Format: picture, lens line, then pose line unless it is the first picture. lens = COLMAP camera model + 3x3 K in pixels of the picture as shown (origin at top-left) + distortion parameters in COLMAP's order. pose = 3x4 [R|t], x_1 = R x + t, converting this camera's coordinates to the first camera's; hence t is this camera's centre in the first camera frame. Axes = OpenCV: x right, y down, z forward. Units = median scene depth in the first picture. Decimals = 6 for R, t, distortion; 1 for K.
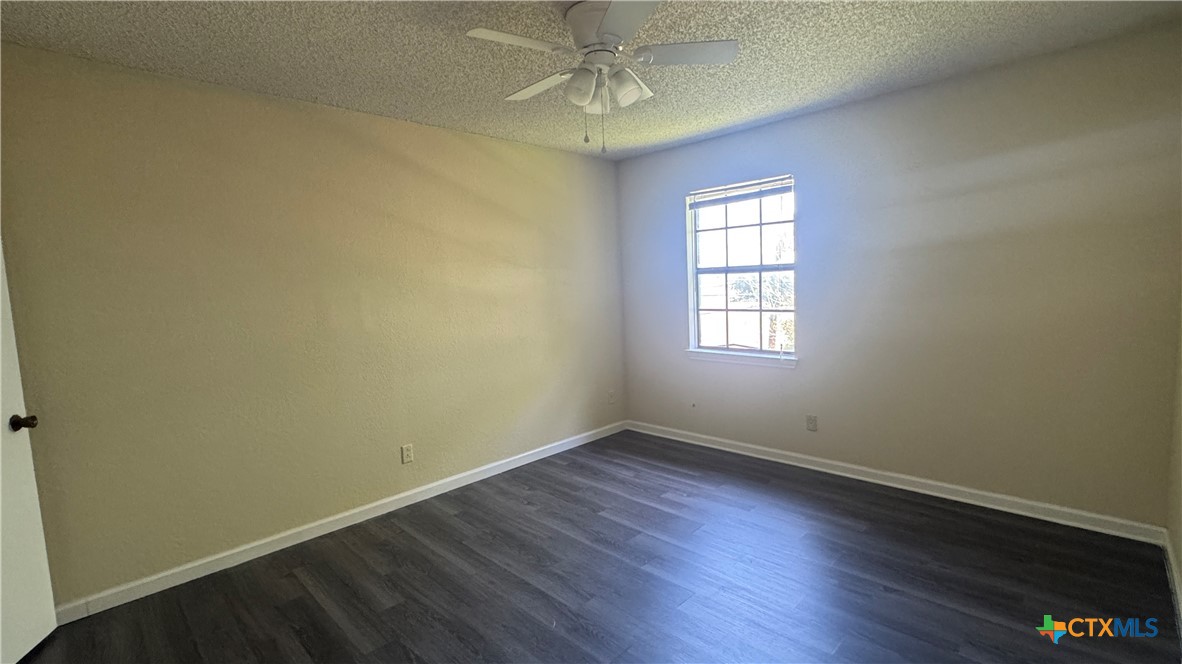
lens RADIAL K [[528.0, 0, 592.2], [0, 528.0, 333.7], [0, 0, 1]] dist [0.001113, -0.000154]
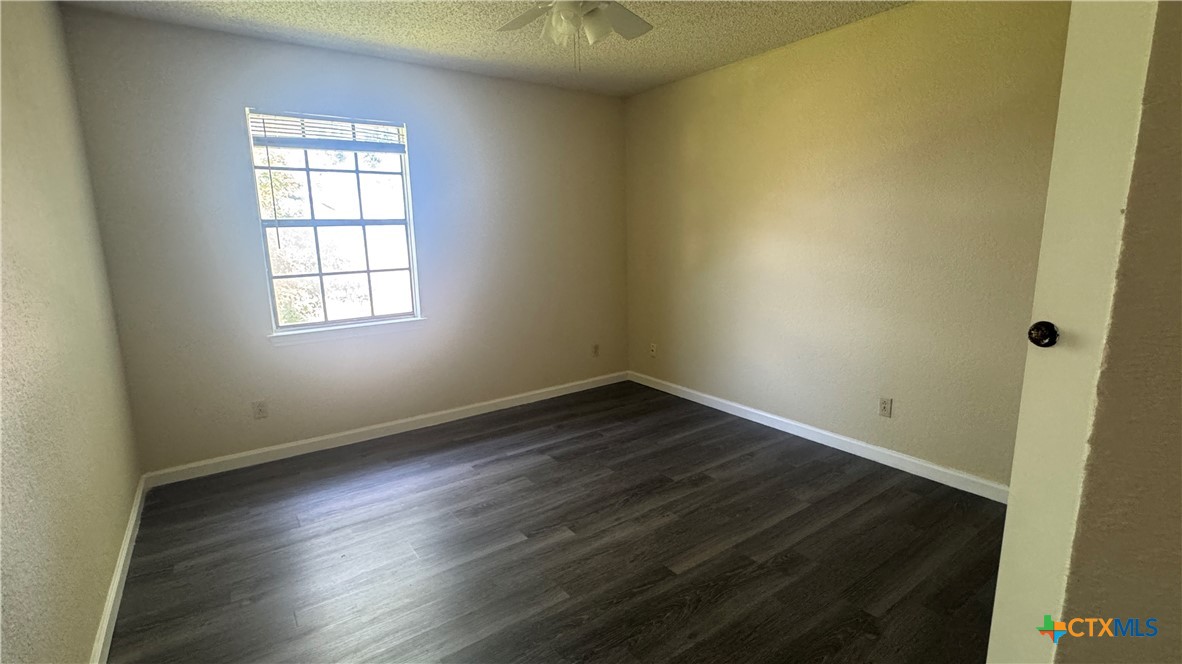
lens RADIAL K [[528.0, 0, 589.6], [0, 528.0, 331.8], [0, 0, 1]] dist [0.001113, -0.000154]
pose [[0.178222, -0.139568, 0.974042, -0.740994], [0.113191, 0.986226, 0.120603, -0.013950], [-0.977458, 0.088759, 0.191565, 0.729841]]
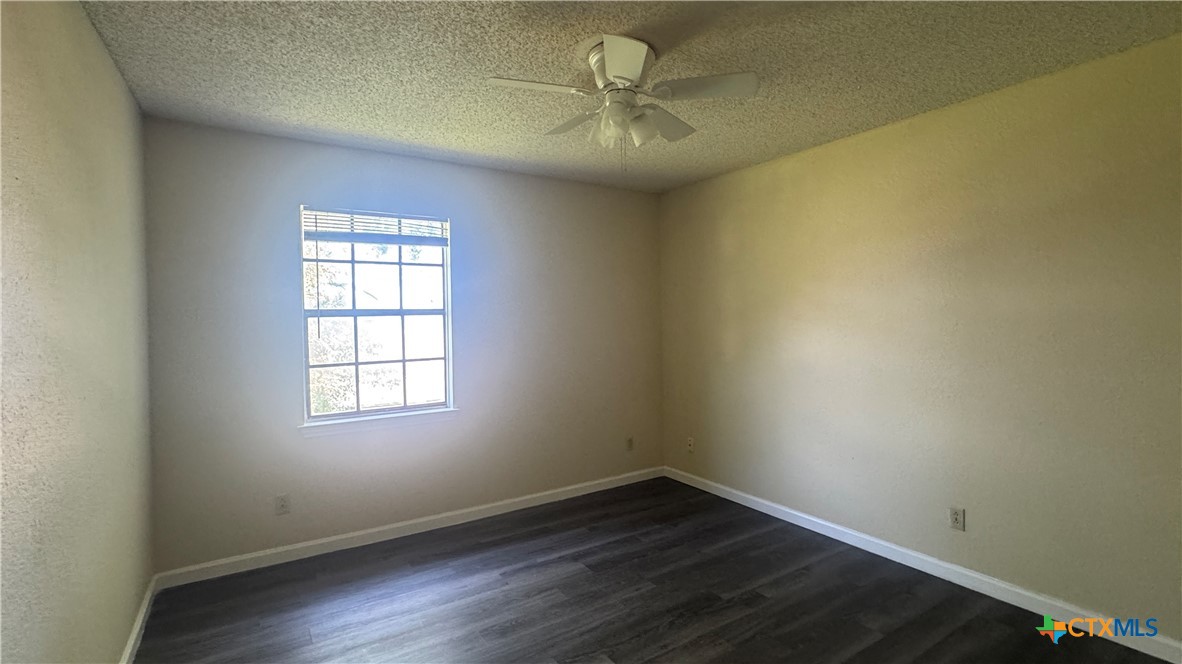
lens RADIAL K [[528.0, 0, 590.6], [0, 528.0, 332.0], [0, 0, 1]] dist [0.001113, -0.000154]
pose [[0.223393, 0.017804, 0.974566, -0.706797], [0.102384, 0.993874, -0.041625, -0.035192], [-0.969336, 0.109078, 0.220202, 0.764209]]
